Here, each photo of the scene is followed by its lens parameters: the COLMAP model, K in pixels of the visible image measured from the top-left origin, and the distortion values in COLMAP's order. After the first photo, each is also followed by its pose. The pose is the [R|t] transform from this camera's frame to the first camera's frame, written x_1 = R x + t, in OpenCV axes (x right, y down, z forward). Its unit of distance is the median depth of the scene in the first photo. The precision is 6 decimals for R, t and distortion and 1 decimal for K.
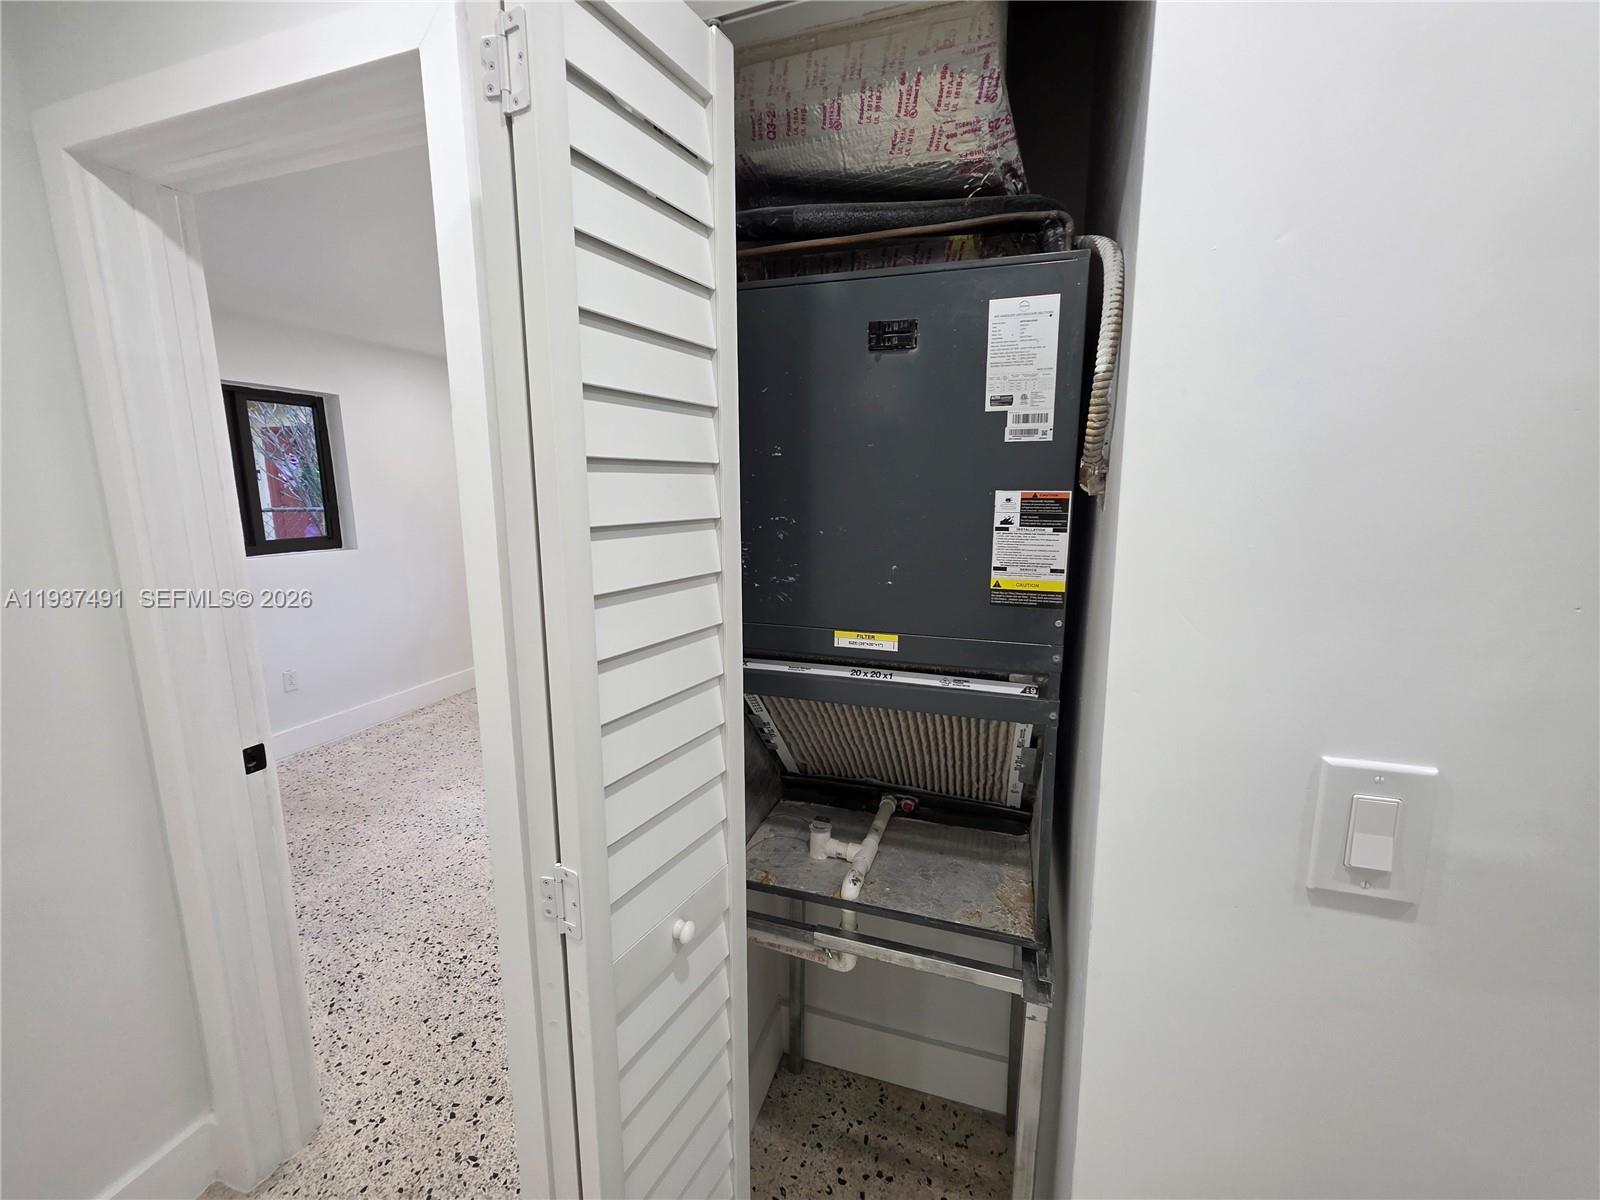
lens RADIAL K [[641.0, 0, 803.1], [0, 641.0, 589.9], [0, 0, 1]] dist [0.001571, 0.000511]
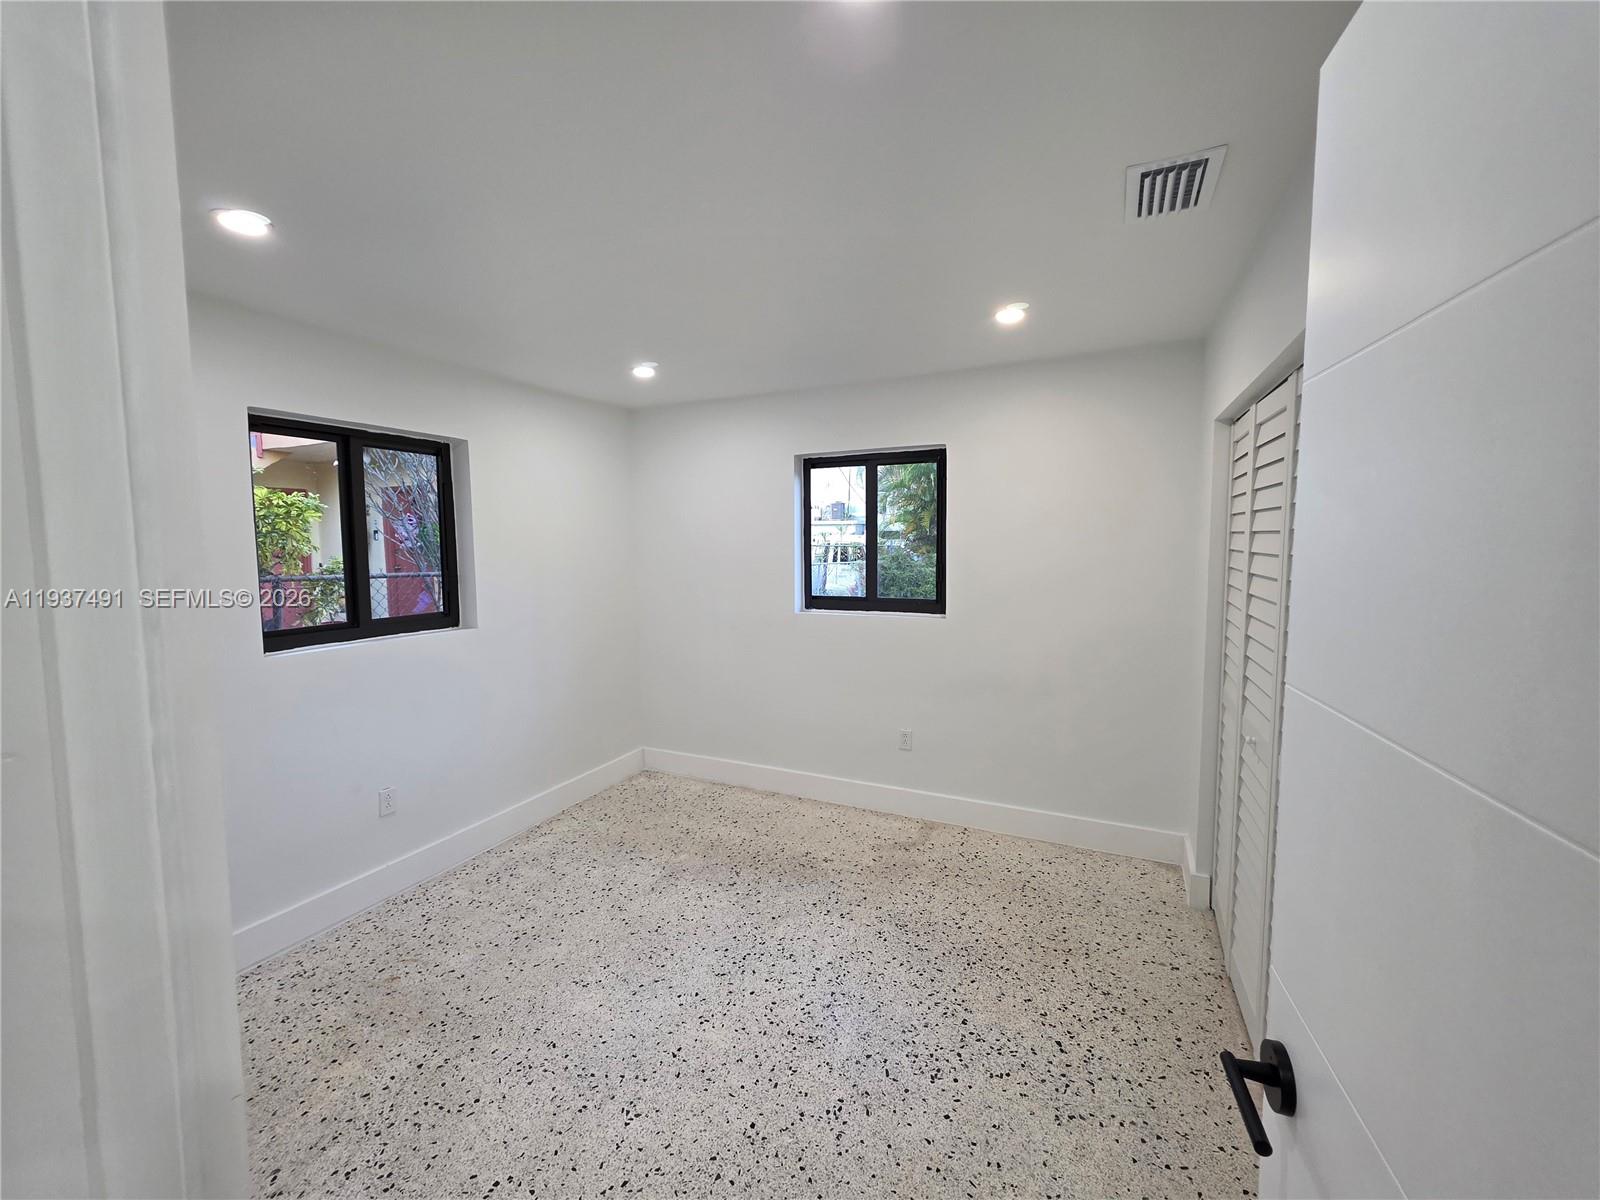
lens RADIAL K [[641.0, 0, 803.1], [0, 641.0, 589.9], [0, 0, 1]] dist [0.001571, 0.000511]
pose [[0.993458, 0.006377, -0.114019, -0.198601], [-0.016515, 0.995967, -0.088191, -0.046770], [0.112997, 0.089497, 0.989556, 0.248378]]
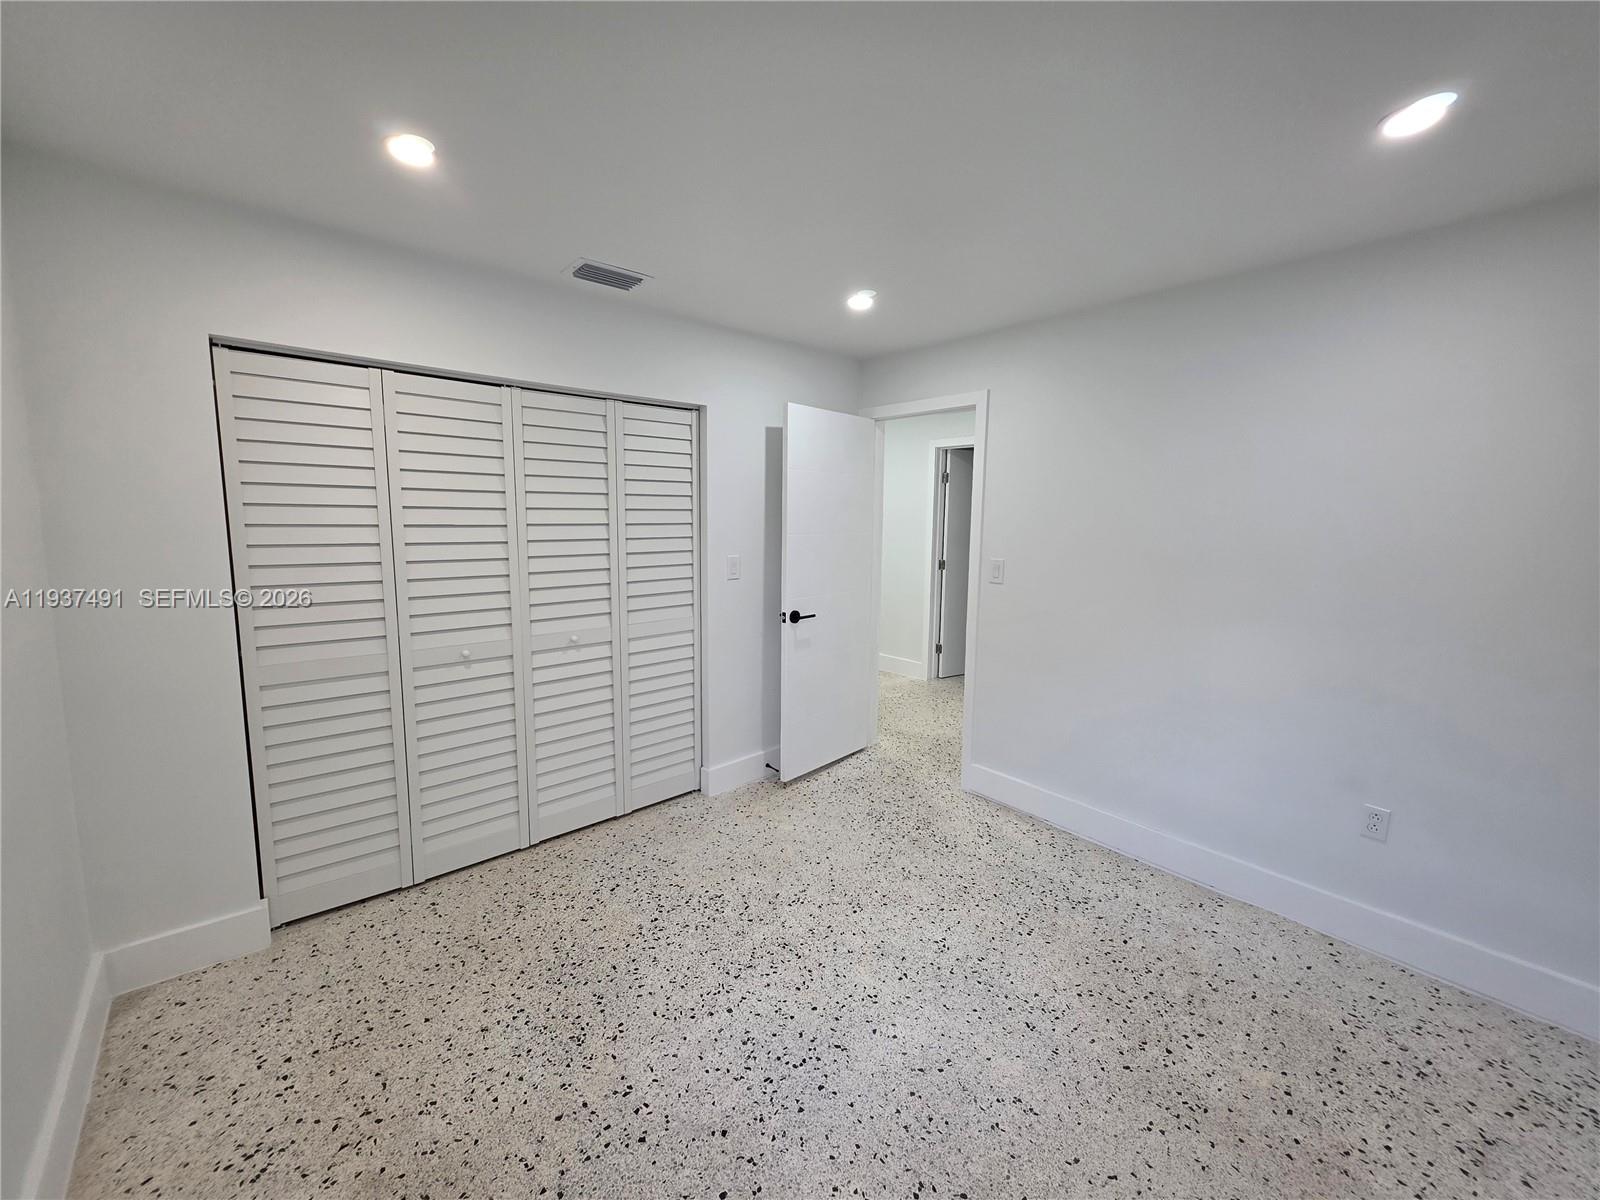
lens RADIAL K [[641.0, 0, 803.1], [0, 641.0, 589.9], [0, 0, 1]] dist [0.001571, 0.000511]
pose [[-0.866379, -0.065766, 0.495038, -0.514502], [0.074820, 0.963007, 0.258881, -0.181870], [-0.493751, 0.261327, -0.829408, 1.142501]]
